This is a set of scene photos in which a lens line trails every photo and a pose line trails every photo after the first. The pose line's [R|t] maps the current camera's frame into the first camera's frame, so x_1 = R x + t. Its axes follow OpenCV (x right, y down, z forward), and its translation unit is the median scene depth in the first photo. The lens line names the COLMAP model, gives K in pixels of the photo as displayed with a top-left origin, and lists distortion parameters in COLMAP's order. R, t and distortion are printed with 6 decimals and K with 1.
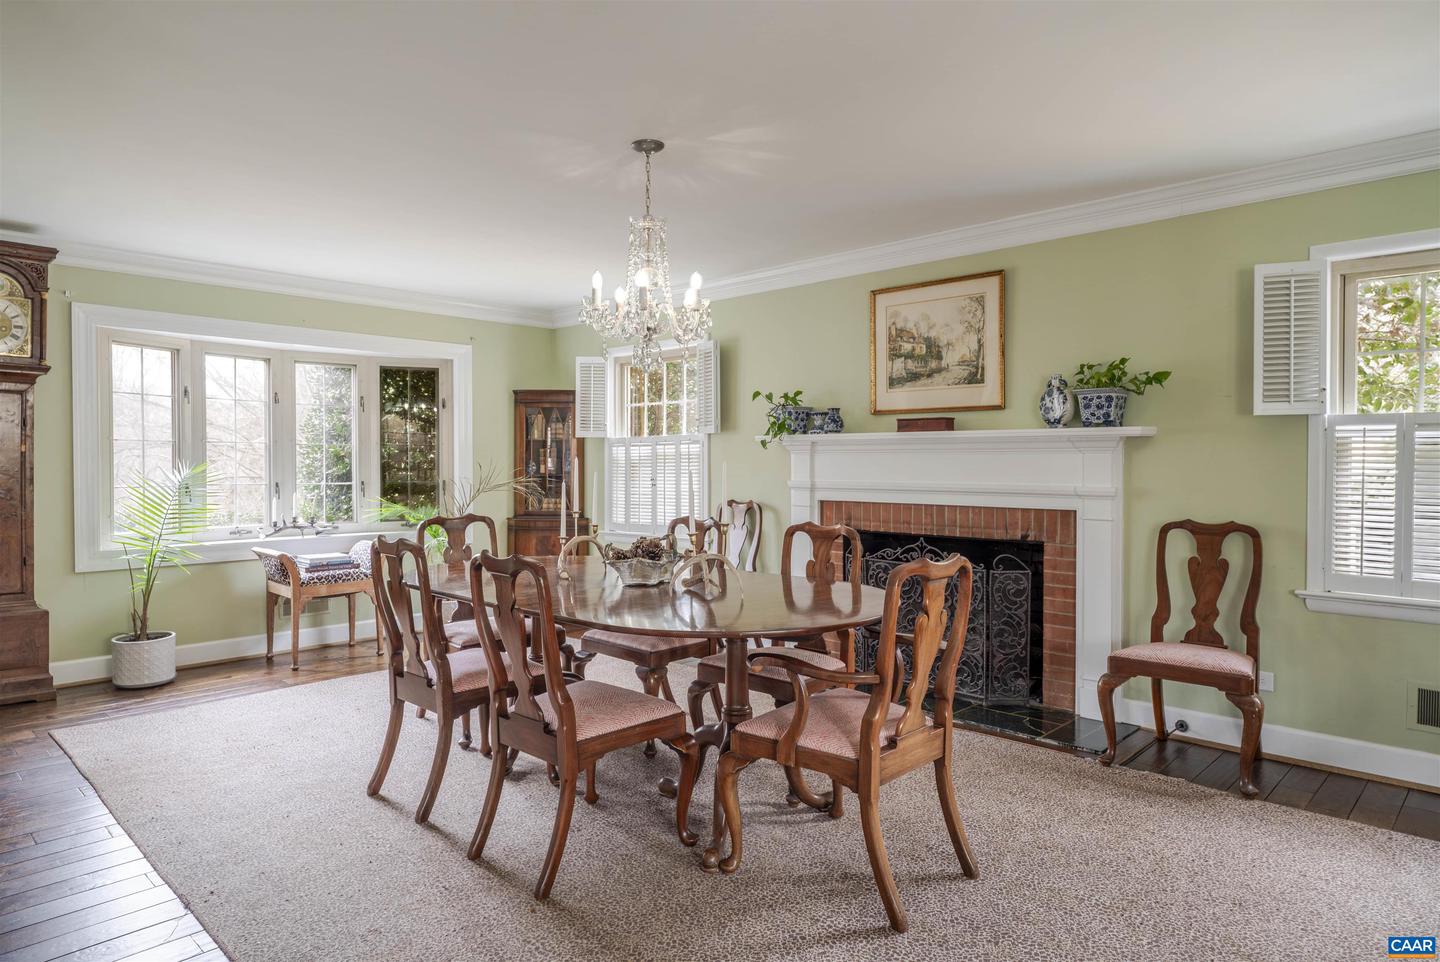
lens RADIAL K [[862.7, 0, 721.6], [0, 862.7, 477.8], [0, 0, 1]] dist [0.000408, -0.001019]
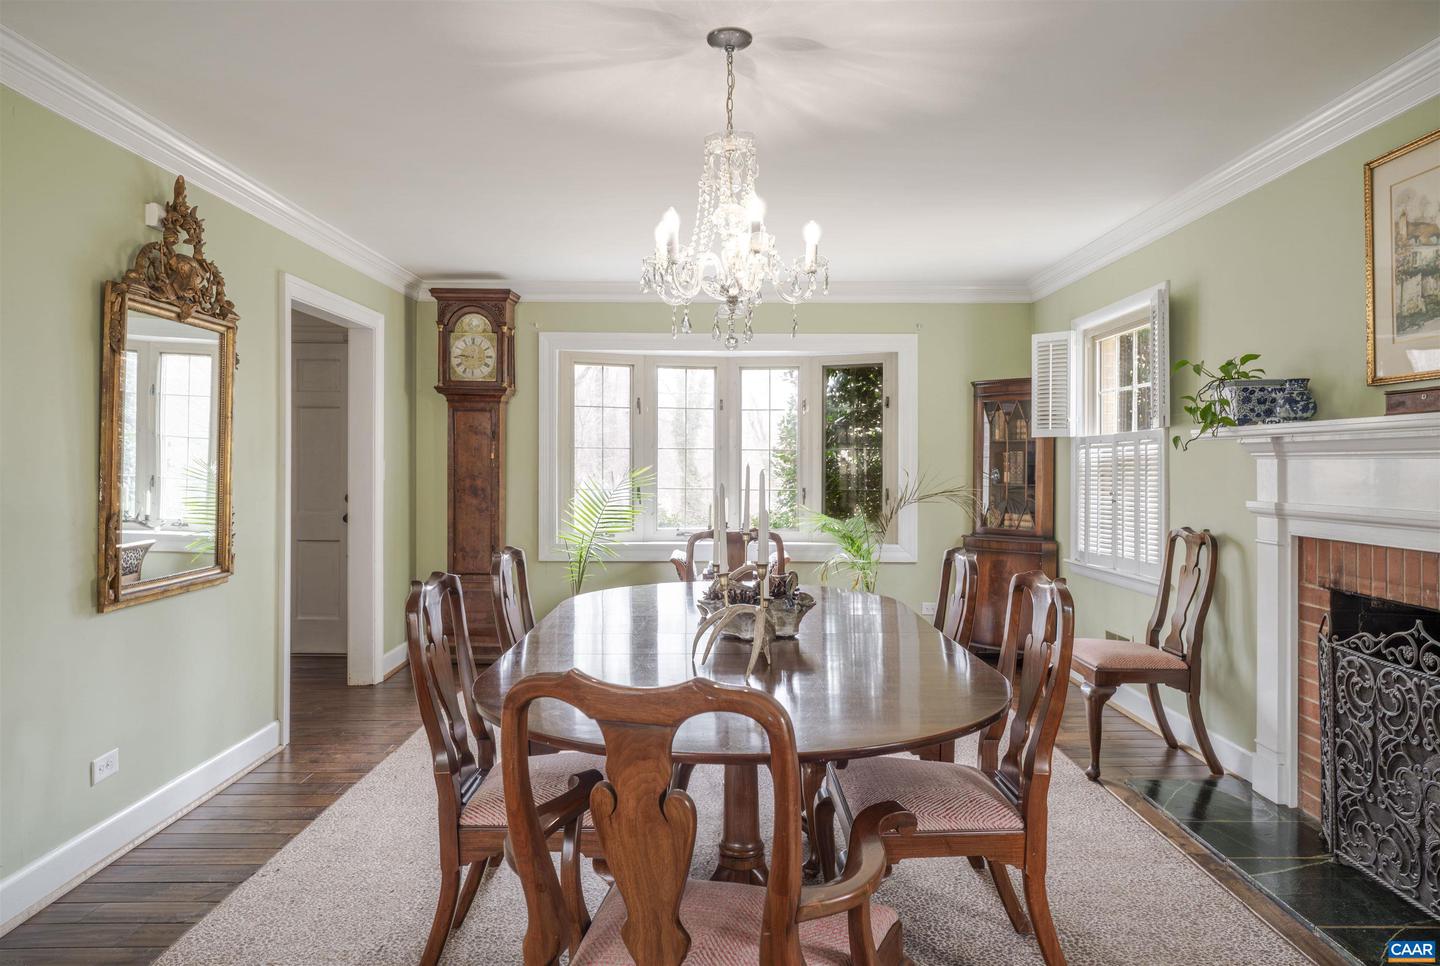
lens RADIAL K [[907.4, 0, 642.8], [0, 907.4, 468.2], [0, 0, 1]] dist [-0.000476, -0.000765]
pose [[0.702537, 0.003299, -0.711639, 0.325076], [-0.015521, 0.999822, -0.010687, -0.008901], [0.711478, 0.018553, 0.702464, 0.325549]]
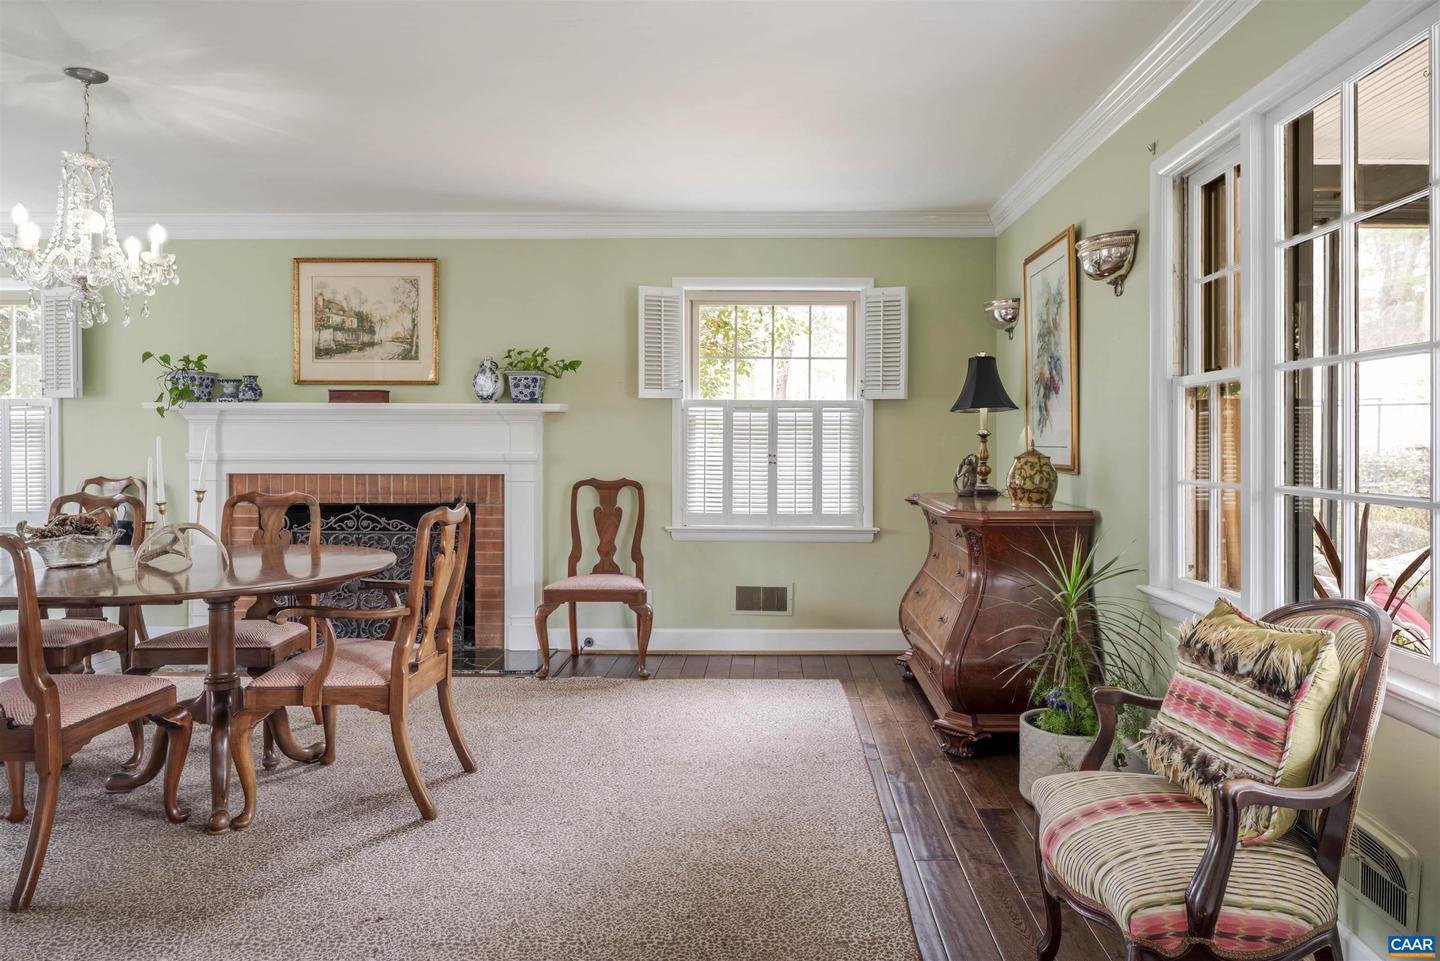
lens RADIAL K [[895.6, 0, 722.1], [0, 895.6, 450.4], [0, 0, 1]] dist [0.000979, -0.000333]
pose [[0.756300, -0.003903, 0.654213, -0.155451], [0.008398, 0.999958, -0.003744, 0.012298], [-0.654171, 0.008325, 0.756301, -0.106856]]
